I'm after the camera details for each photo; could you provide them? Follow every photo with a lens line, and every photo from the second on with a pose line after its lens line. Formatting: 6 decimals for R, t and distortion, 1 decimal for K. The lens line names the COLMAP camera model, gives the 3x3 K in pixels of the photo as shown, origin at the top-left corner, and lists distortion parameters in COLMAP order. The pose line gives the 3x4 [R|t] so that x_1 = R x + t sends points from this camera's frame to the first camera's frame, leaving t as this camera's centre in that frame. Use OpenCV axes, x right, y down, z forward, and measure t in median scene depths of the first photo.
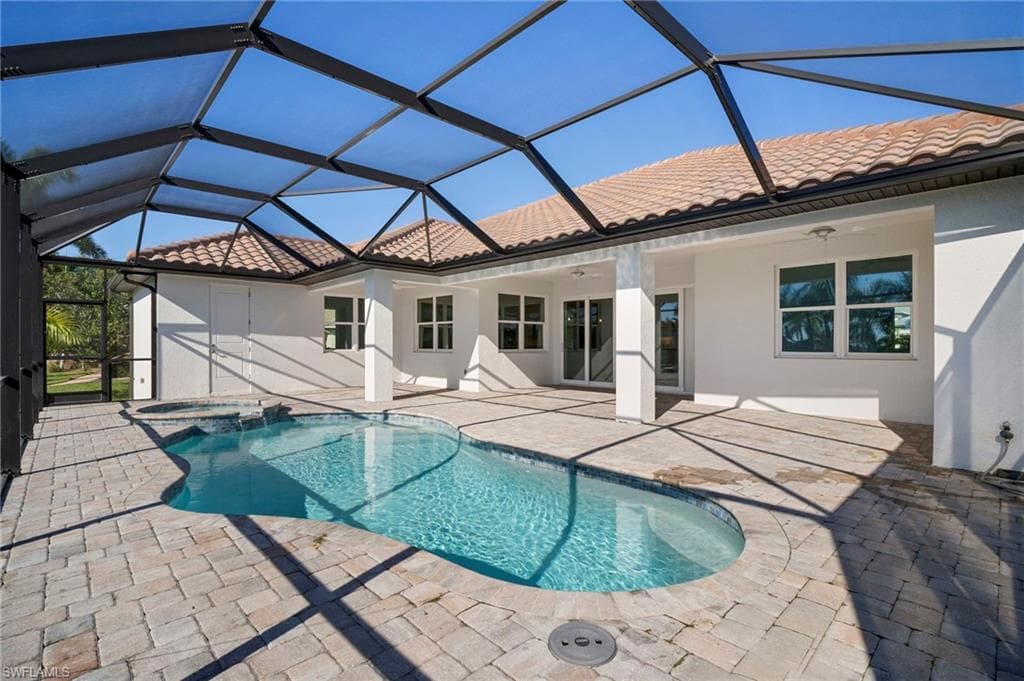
lens RADIAL K [[469.8, 0, 504.1], [0, 469.8, 348.6], [0, 0, 1]] dist [0.001686, -0.000054]
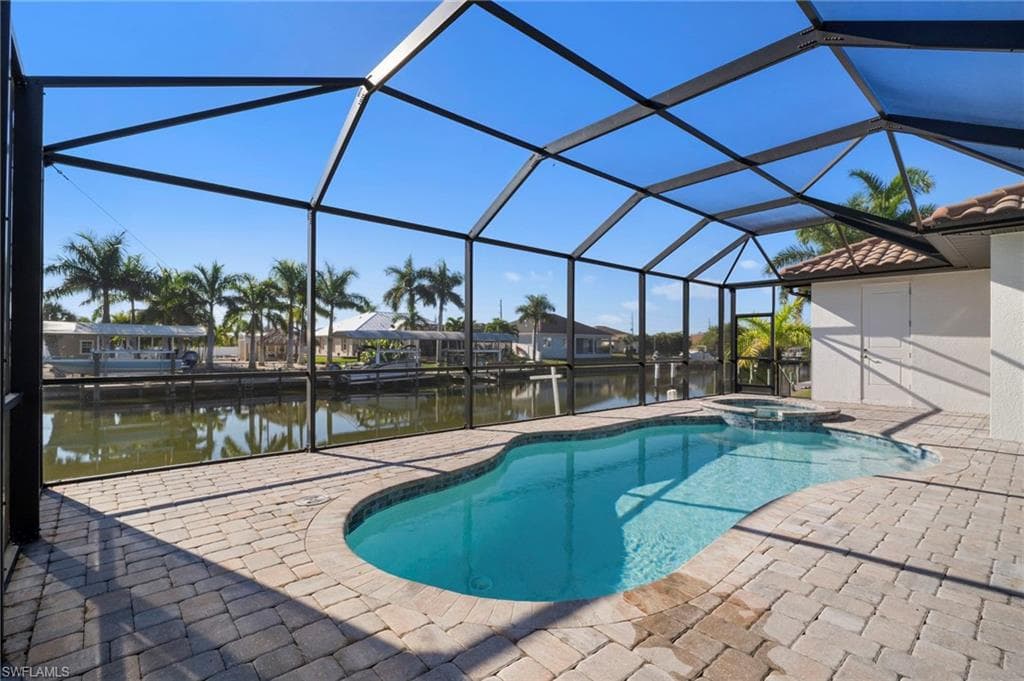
lens RADIAL K [[469.8, 0, 504.6], [0, 469.8, 336.4], [0, 0, 1]] dist [0.001686, -0.000054]
pose [[-0.033084, -0.018808, -0.999276, 0.364933], [-0.013586, 0.999739, -0.018367, -0.005595], [0.999360, 0.012968, -0.033331, 0.321000]]
